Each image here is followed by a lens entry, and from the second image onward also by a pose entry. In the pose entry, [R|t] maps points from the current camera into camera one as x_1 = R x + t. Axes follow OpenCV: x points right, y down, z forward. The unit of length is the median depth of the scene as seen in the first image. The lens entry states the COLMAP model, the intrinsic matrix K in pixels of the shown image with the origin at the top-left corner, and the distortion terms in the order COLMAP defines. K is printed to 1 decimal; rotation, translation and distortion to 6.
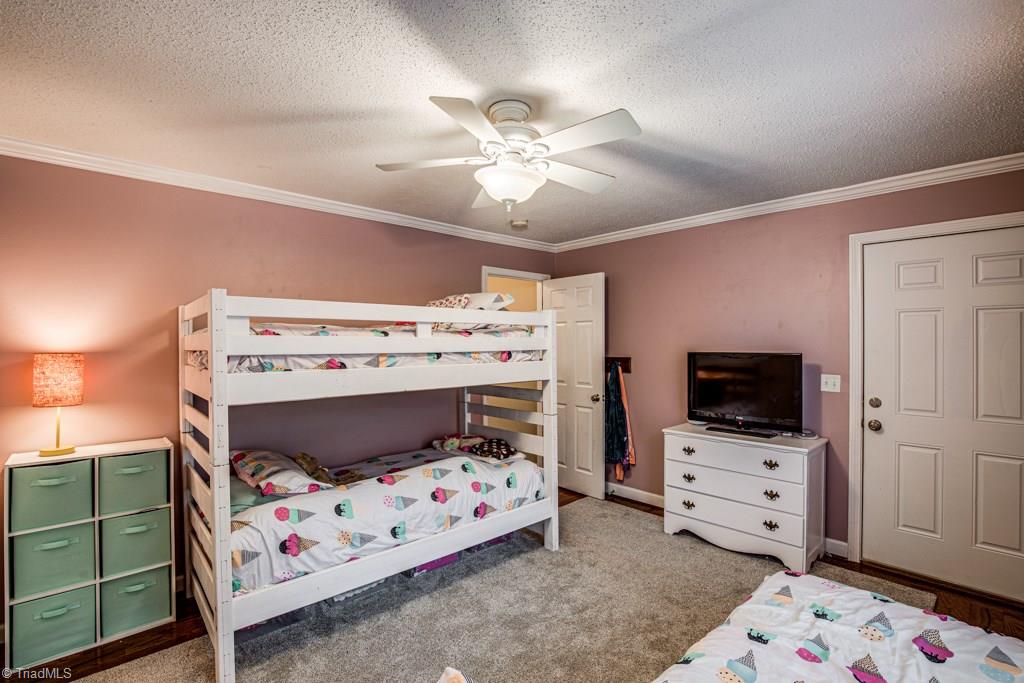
lens RADIAL K [[466.6, 0, 515.3], [0, 466.6, 342.6], [0, 0, 1]] dist [-0.026505, -0.000493]
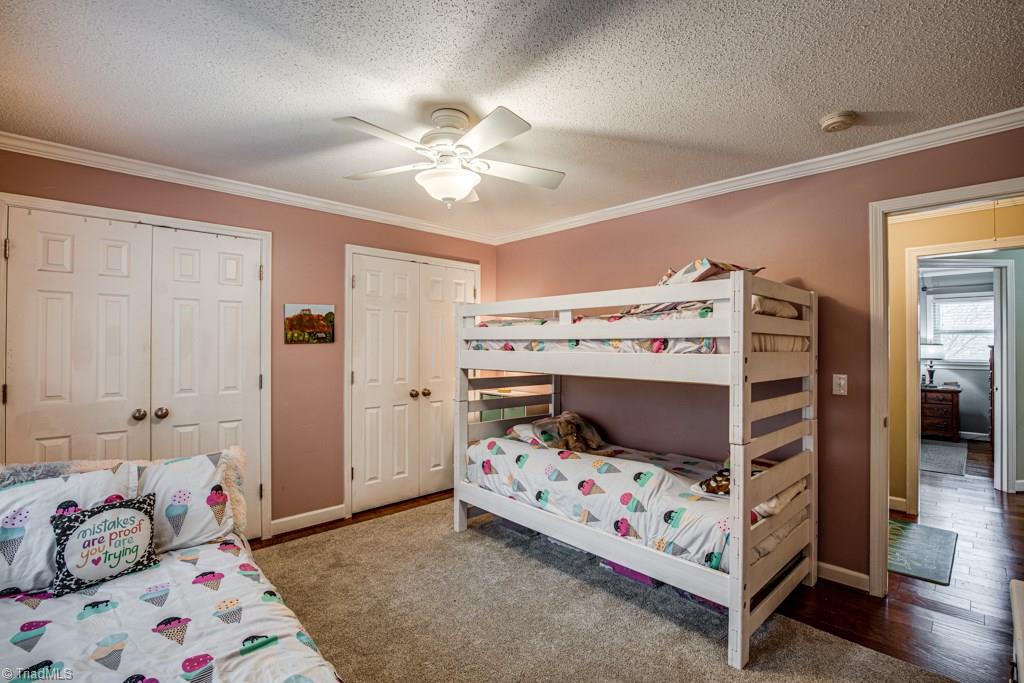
lens RADIAL K [[466.6, 0, 515.2], [0, 466.6, 343.6], [0, 0, 1]] dist [-0.026505, -0.000493]
pose [[0.019591, 0.000687, -0.999808, 0.817021], [-0.004093, 0.999991, 0.000607, 0.029952], [0.999800, 0.004080, 0.019593, 0.840874]]
